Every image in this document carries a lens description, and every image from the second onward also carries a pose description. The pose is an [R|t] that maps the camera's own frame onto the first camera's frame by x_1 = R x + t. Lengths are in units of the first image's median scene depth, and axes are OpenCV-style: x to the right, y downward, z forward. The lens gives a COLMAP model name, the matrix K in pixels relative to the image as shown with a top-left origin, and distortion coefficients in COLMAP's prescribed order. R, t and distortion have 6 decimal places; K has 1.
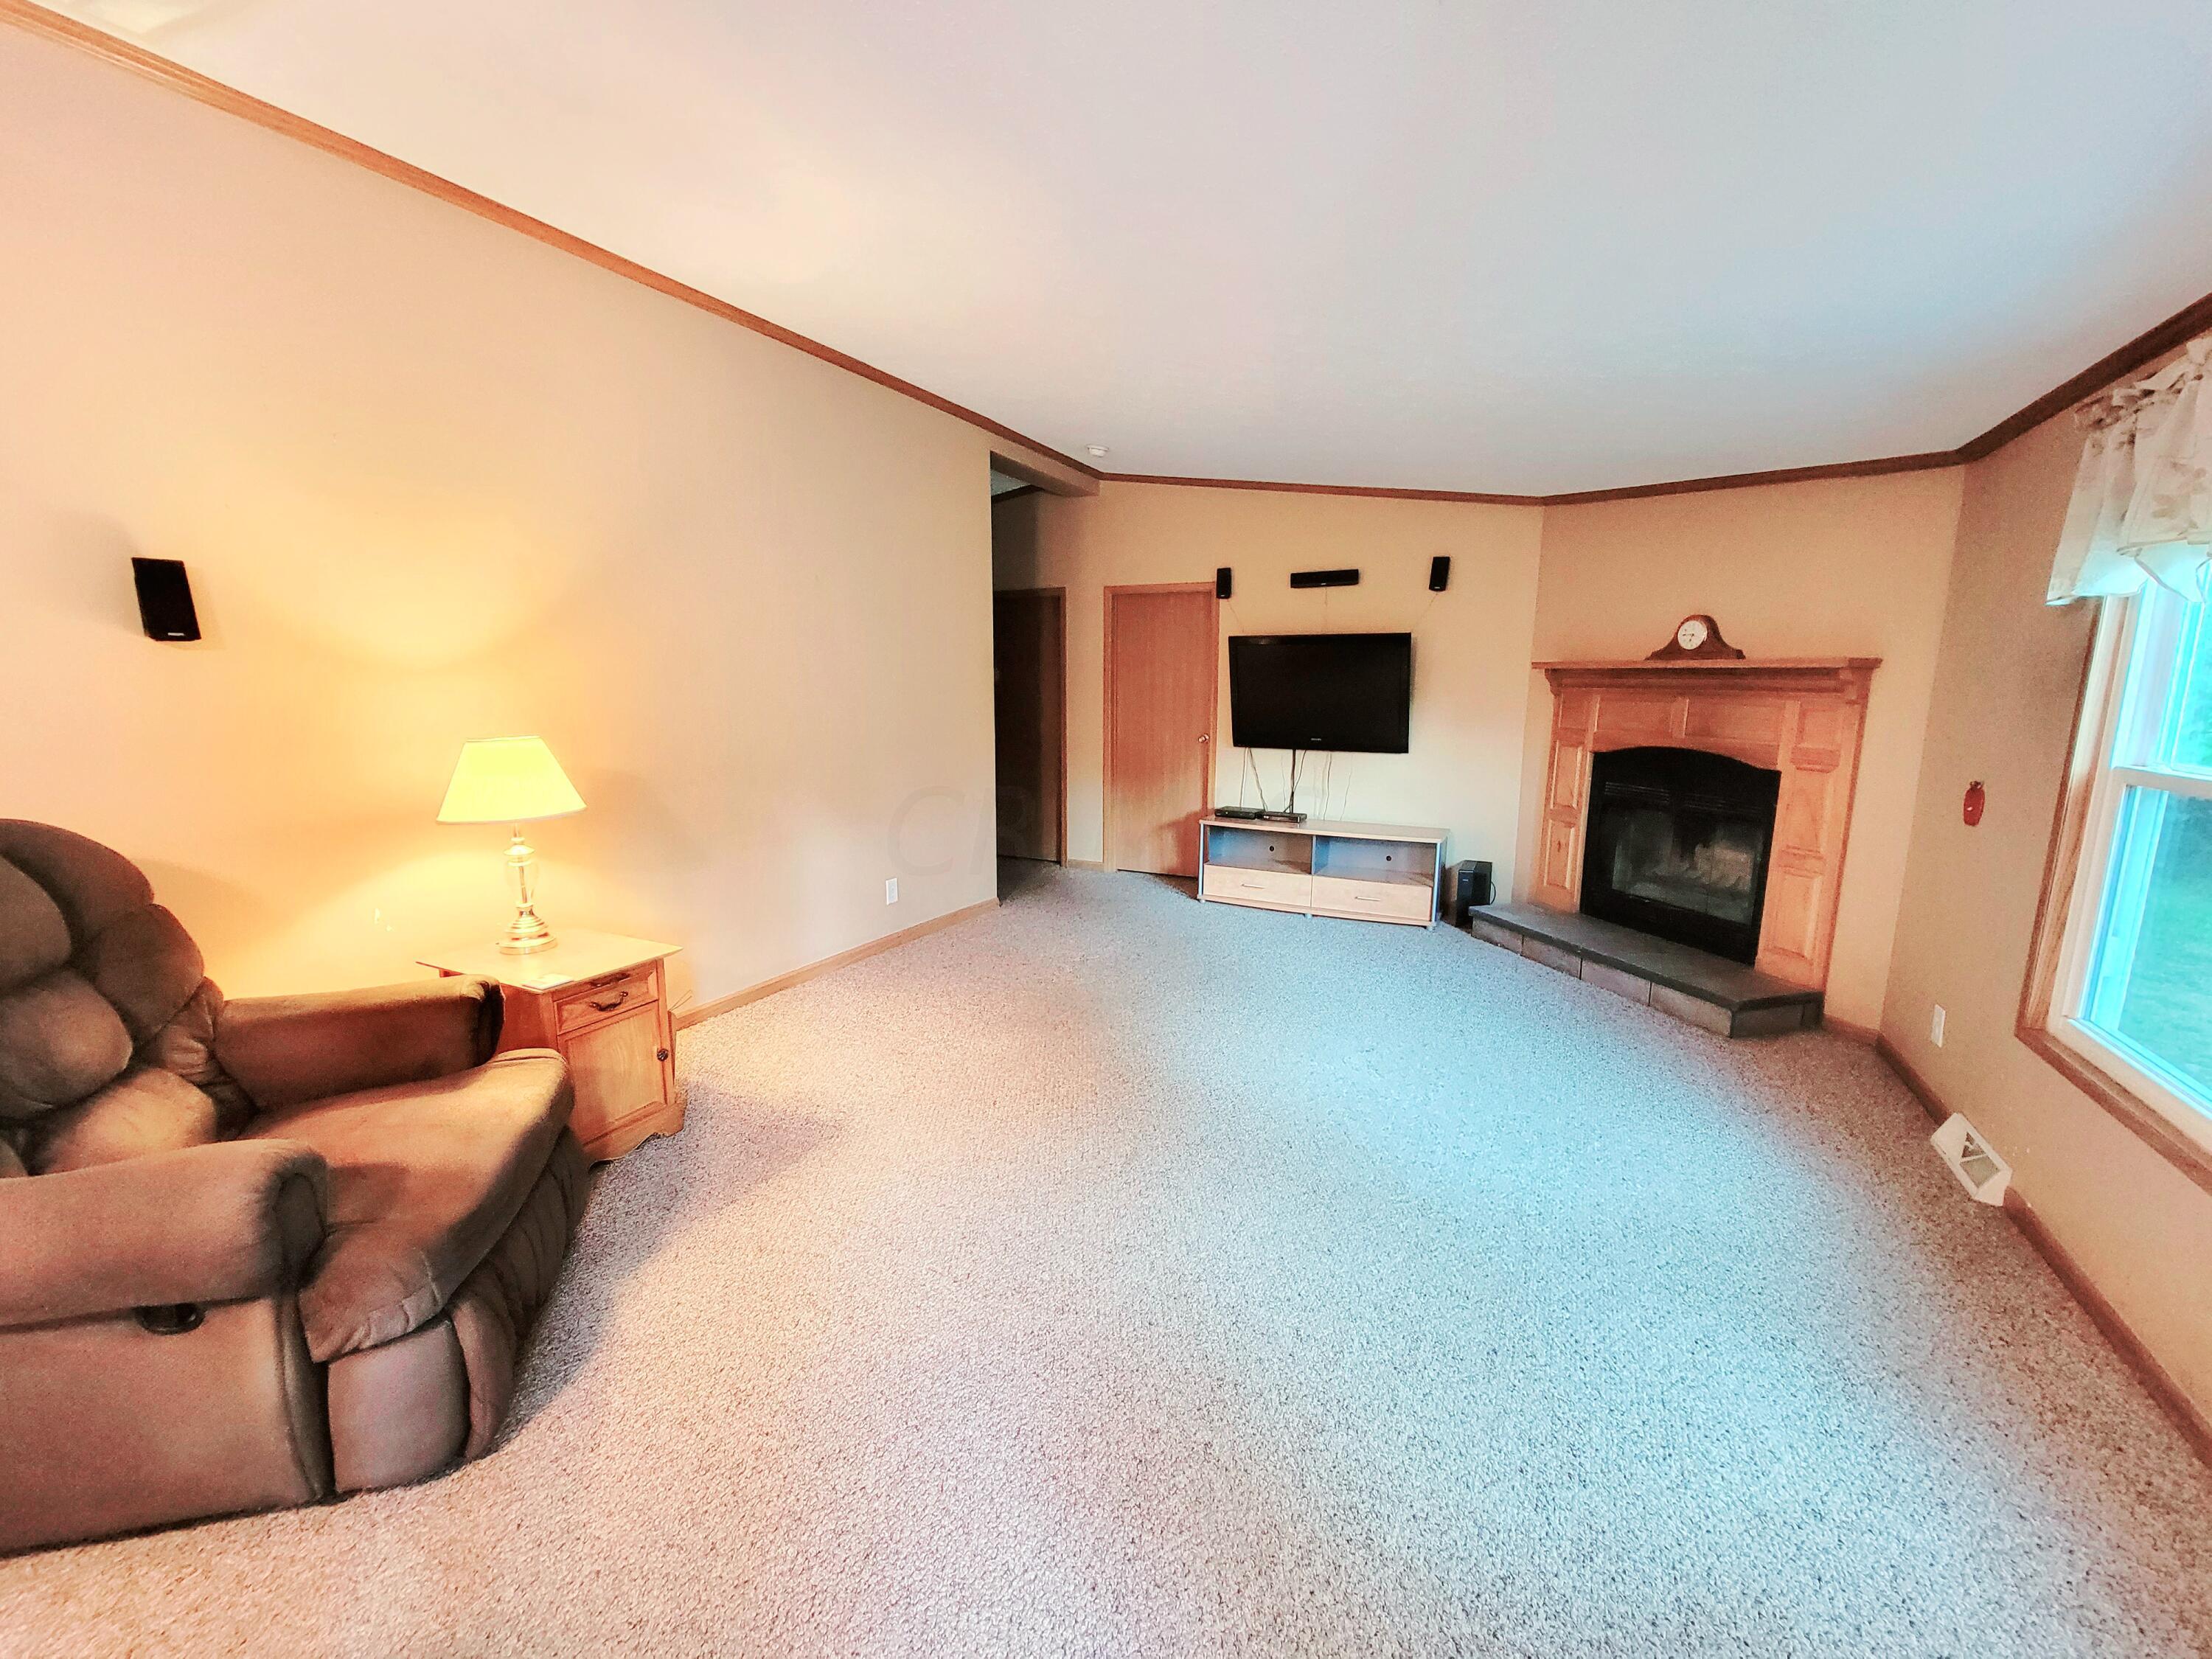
lens RADIAL K [[905.7, 0, 1112.9], [0, 905.7, 833.9], [0, 0, 1]] dist [-0.003221, -0.000665]
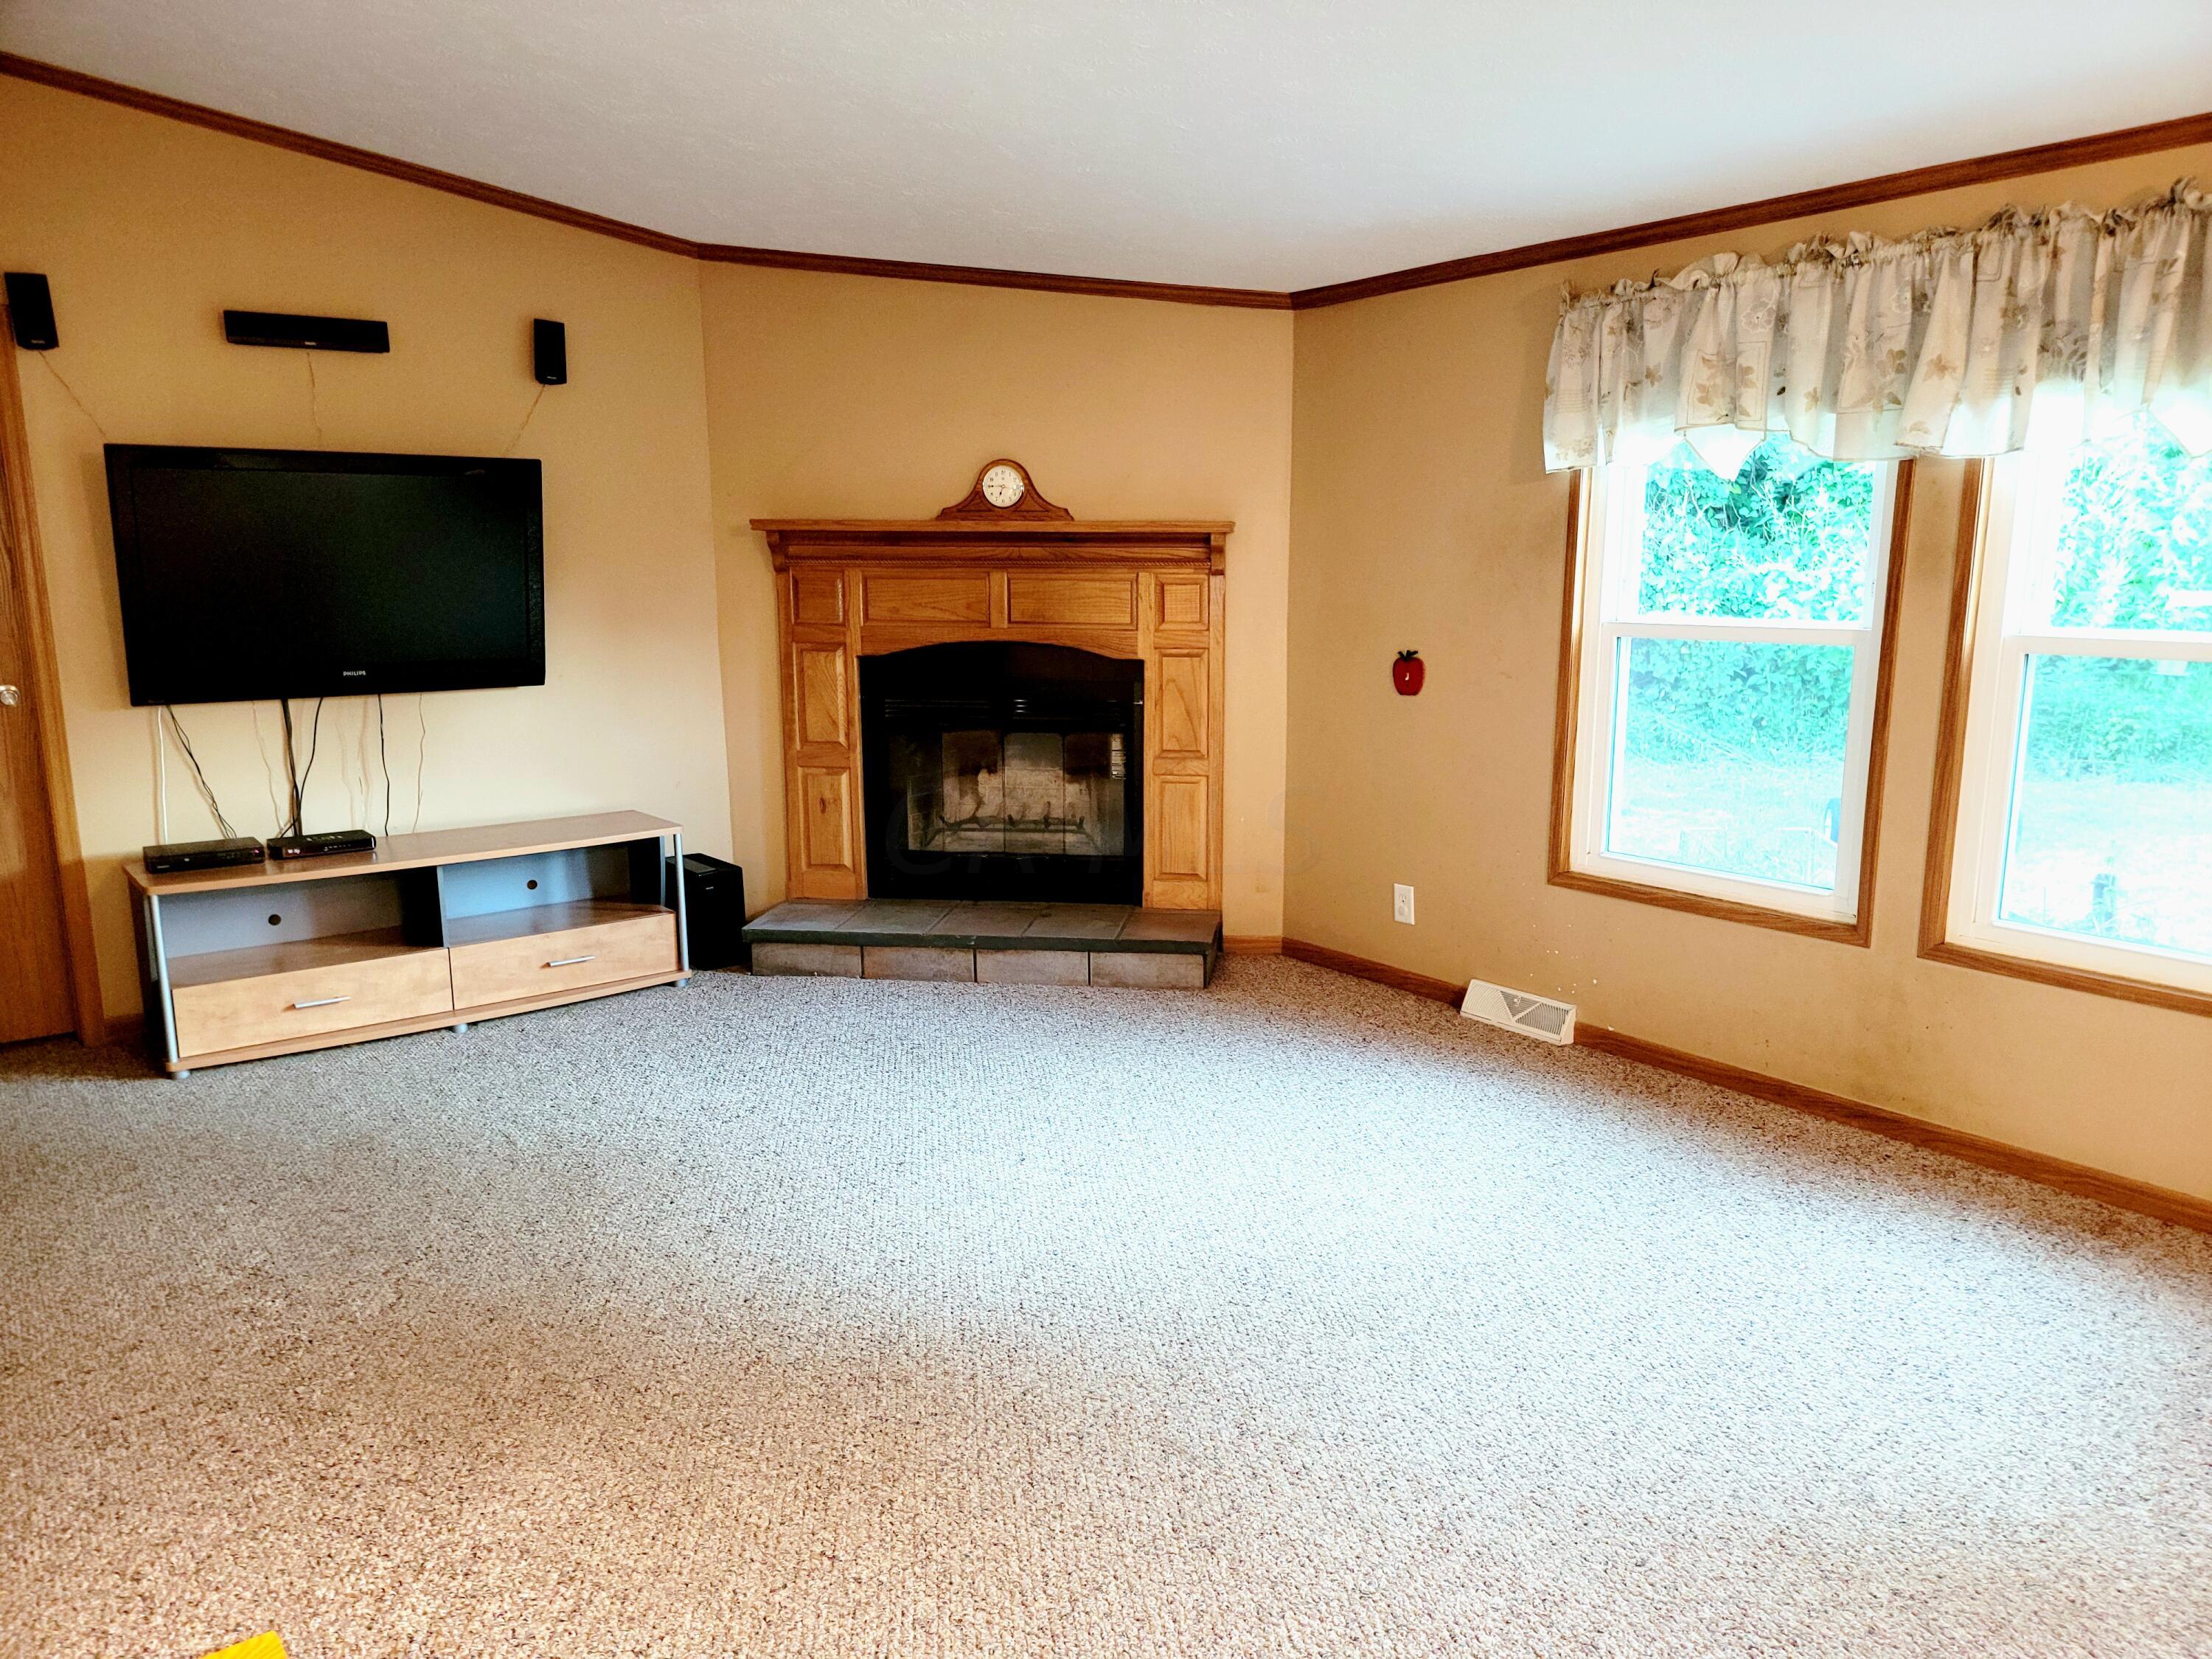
lens RADIAL K [[1545.8, 0, 1106.0], [0, 1545.8, 829.5], [0, 0, 1]] dist [0.057072, -0.002436]
pose [[0.421865, -0.166350, 0.891267, -0.455040], [0.156637, 0.981615, 0.109072, -0.064407], [-0.893026, 0.093592, 0.440166, 0.361457]]
